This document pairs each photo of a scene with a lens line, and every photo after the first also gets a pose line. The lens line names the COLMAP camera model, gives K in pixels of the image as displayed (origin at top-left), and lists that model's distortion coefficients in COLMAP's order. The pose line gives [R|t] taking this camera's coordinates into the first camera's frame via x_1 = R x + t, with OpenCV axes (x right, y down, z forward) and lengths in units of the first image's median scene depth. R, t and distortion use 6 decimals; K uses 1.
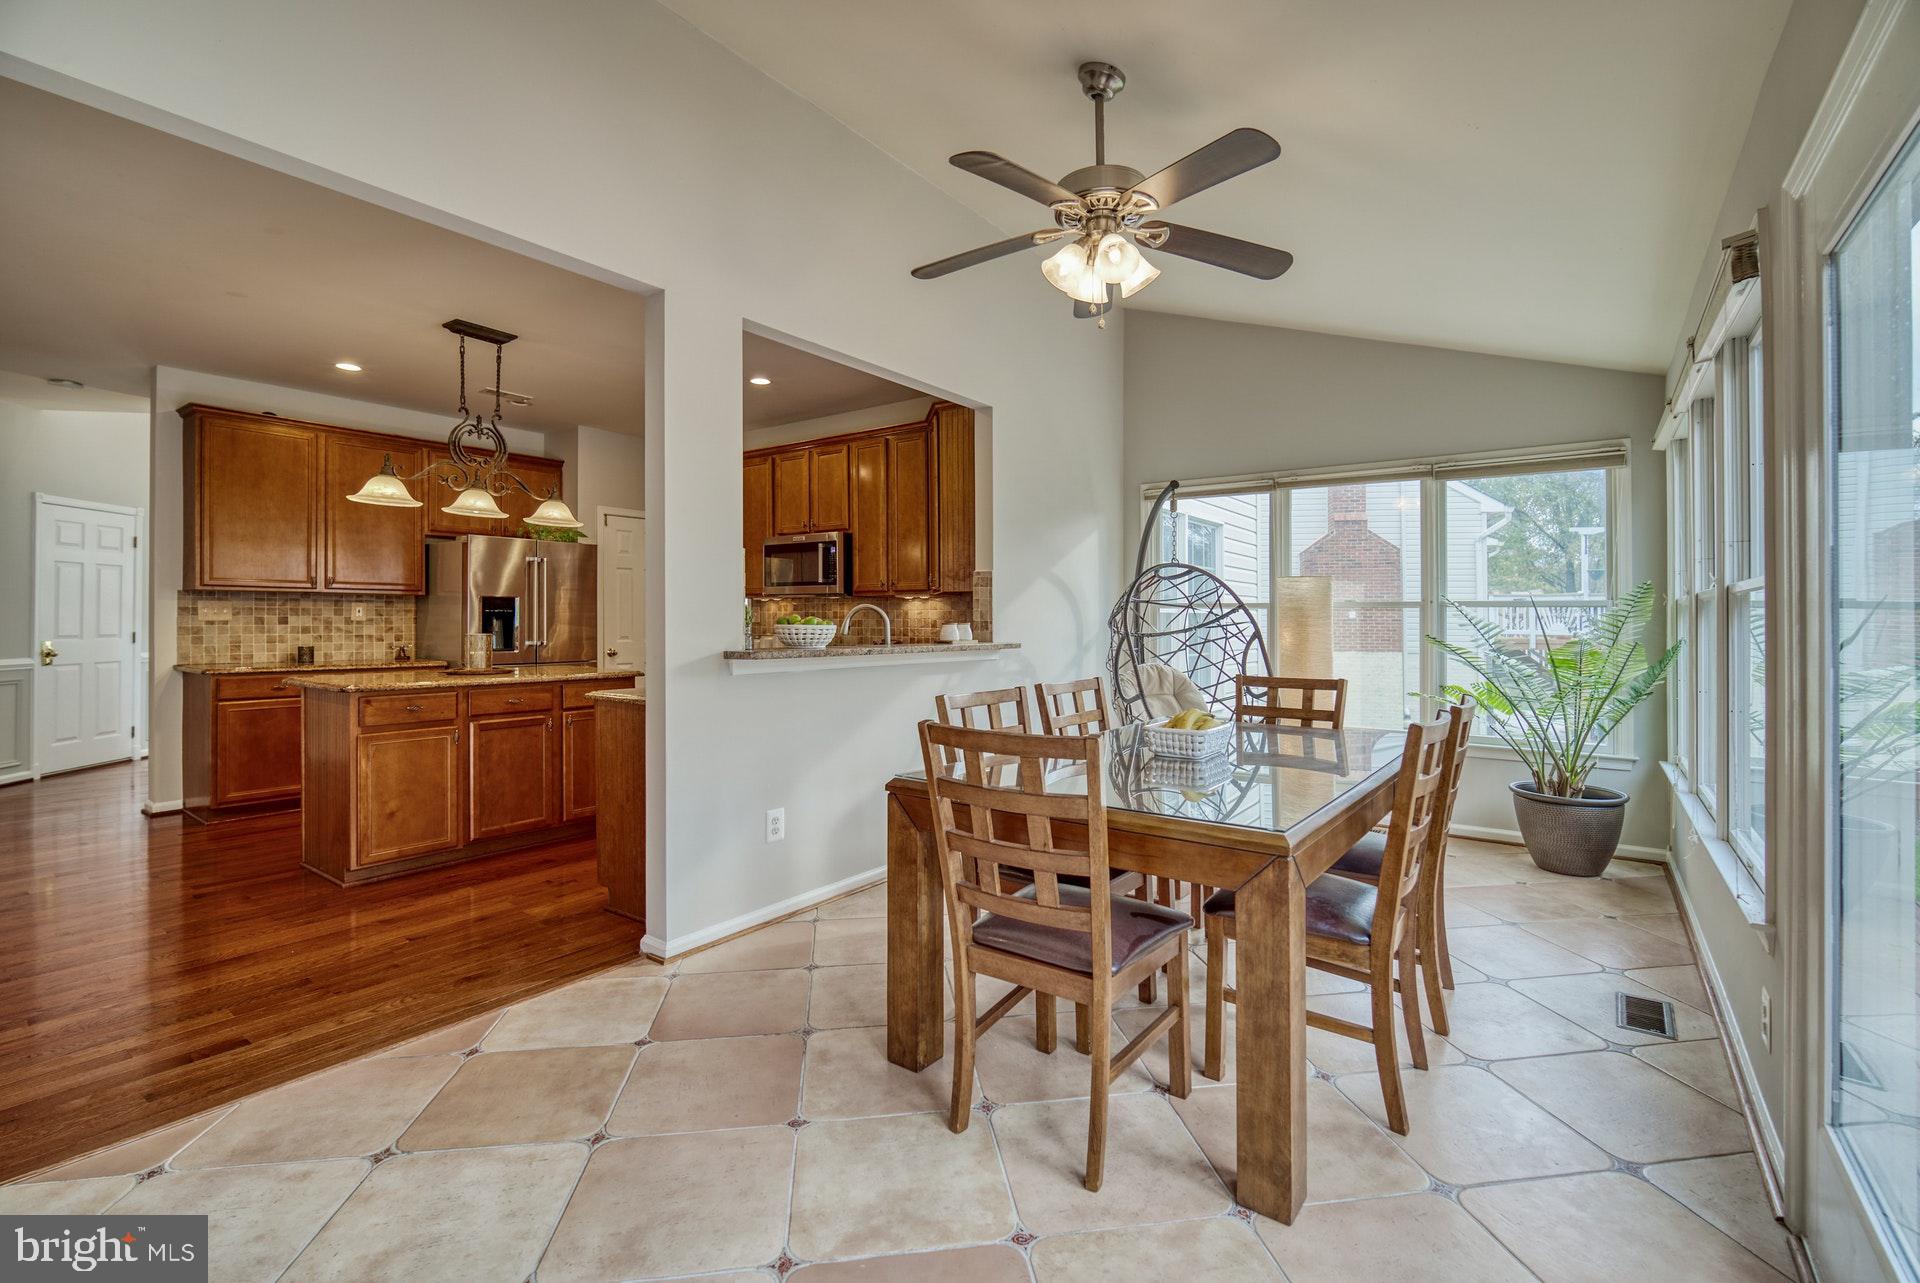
lens RADIAL K [[835.8, 0, 979.0], [0, 835.8, 621.1], [0, 0, 1]] dist [-0.014527, 0.002955]
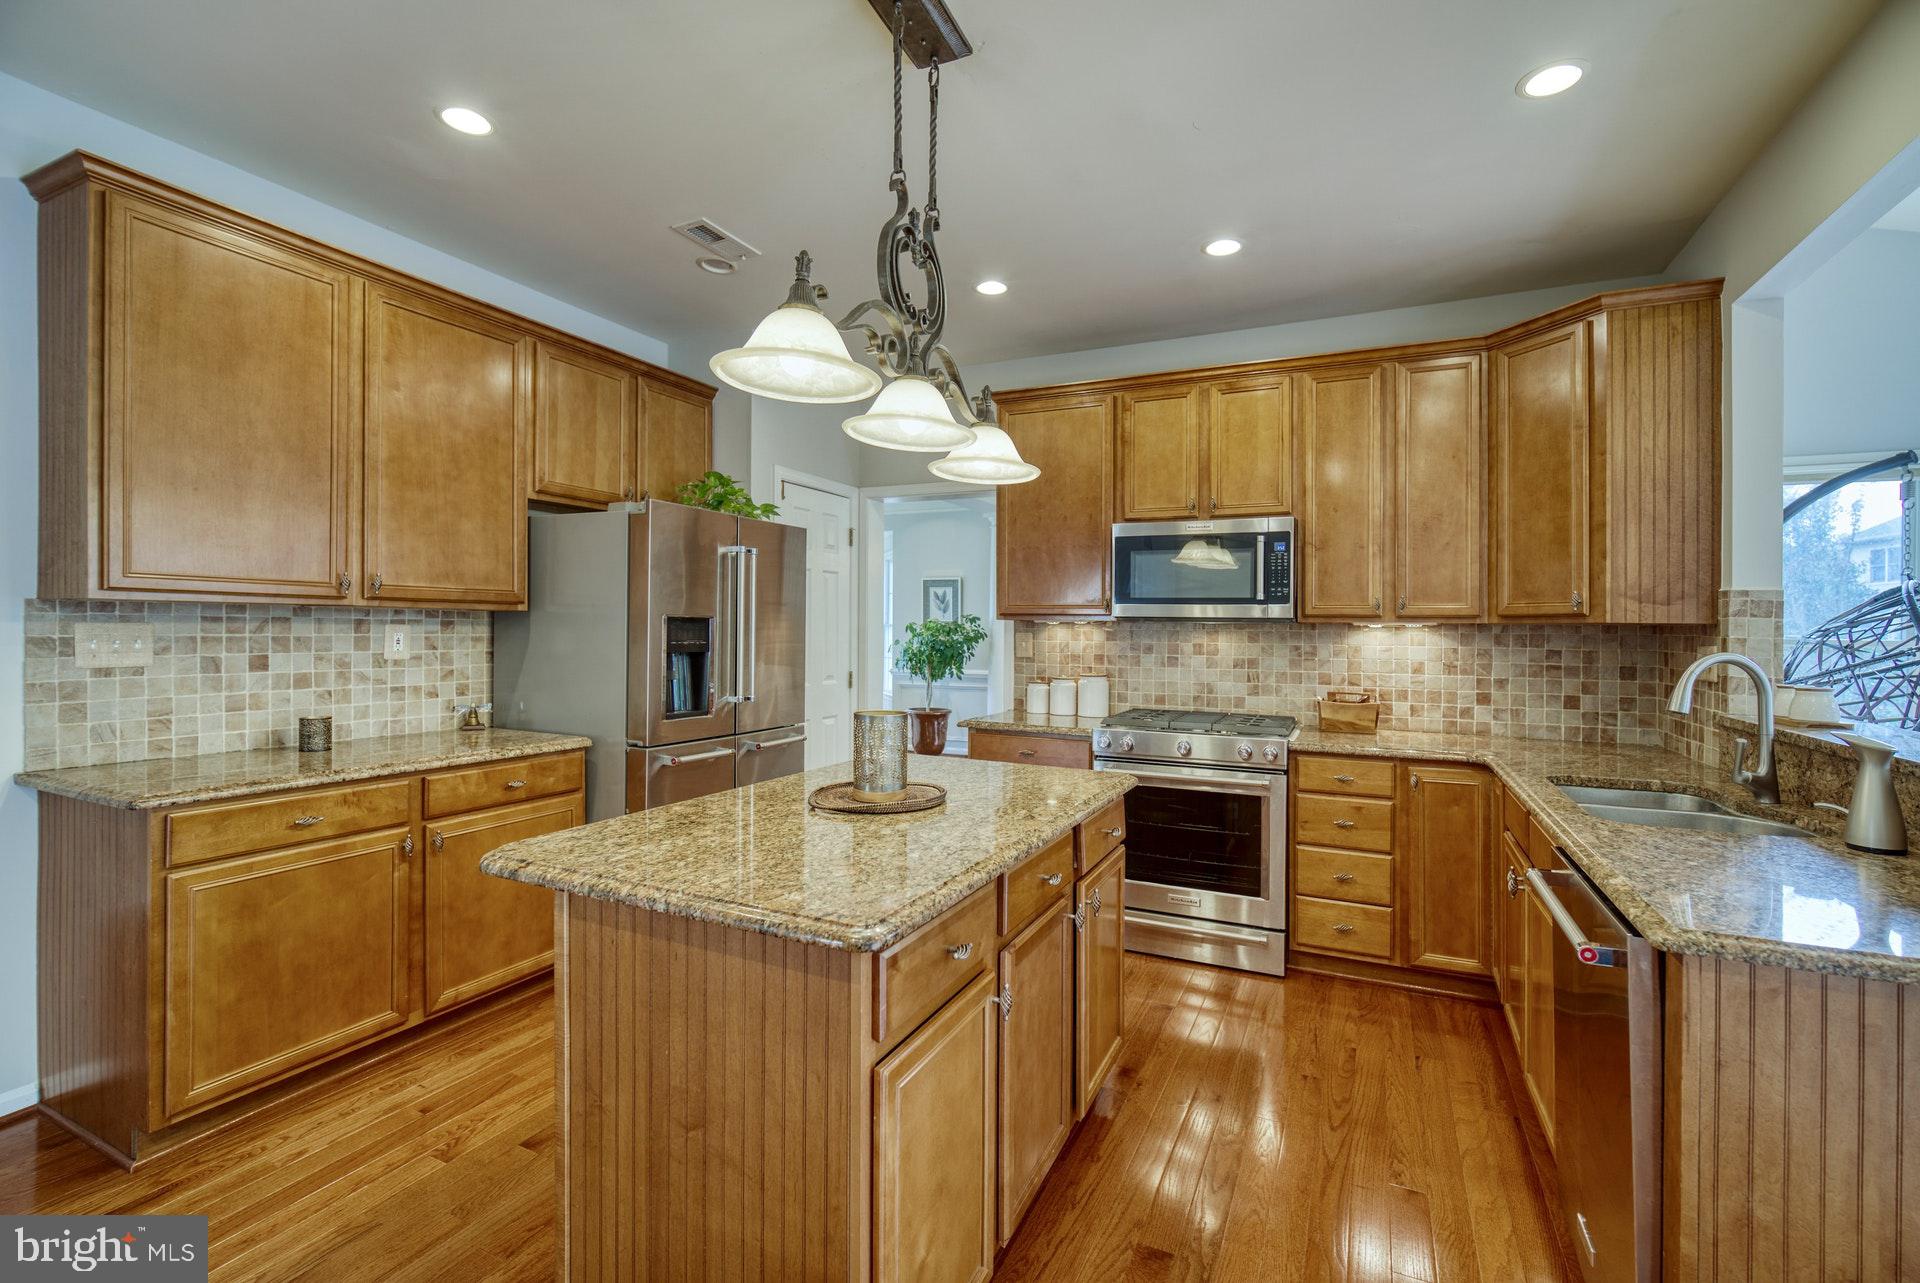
lens RADIAL K [[835.8, 0, 965.7], [0, 835.8, 634.1], [0, 0, 1]] dist [-0.014527, 0.002955]
pose [[0.984432, 0.007306, 0.175612, -0.559652], [-0.008451, 0.999948, 0.005774, -0.025476], [-0.175561, -0.007168, 0.984443, 0.489068]]
